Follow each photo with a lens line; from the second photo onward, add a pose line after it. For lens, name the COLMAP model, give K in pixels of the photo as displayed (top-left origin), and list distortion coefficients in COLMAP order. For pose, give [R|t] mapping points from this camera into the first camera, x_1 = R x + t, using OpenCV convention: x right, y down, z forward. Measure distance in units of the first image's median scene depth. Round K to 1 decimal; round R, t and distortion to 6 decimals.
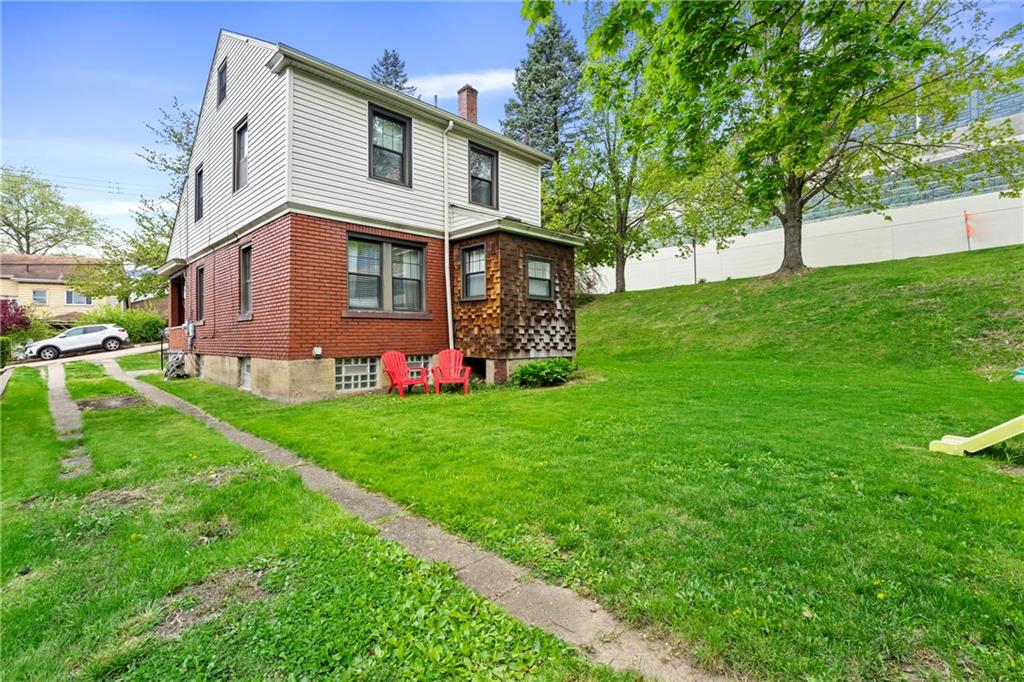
lens RADIAL K [[459.5, 0, 512.4], [0, 459.5, 335.4], [0, 0, 1]] dist [-0.008552, 0.002050]
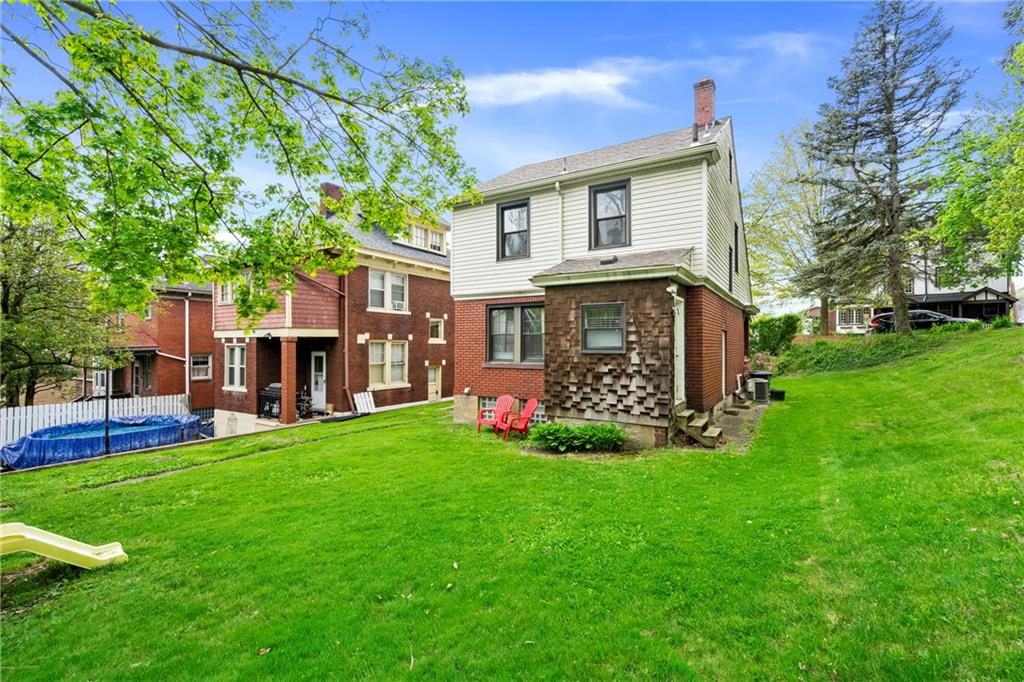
lens RADIAL K [[459.5, 0, 513.5], [0, 459.5, 345.6], [0, 0, 1]] dist [-0.008552, 0.002050]
pose [[0.251752, 0.007931, -0.967759, 0.845747], [0.002543, 0.999958, 0.008856, -0.099430], [0.967789, -0.004691, 0.251721, 0.621990]]
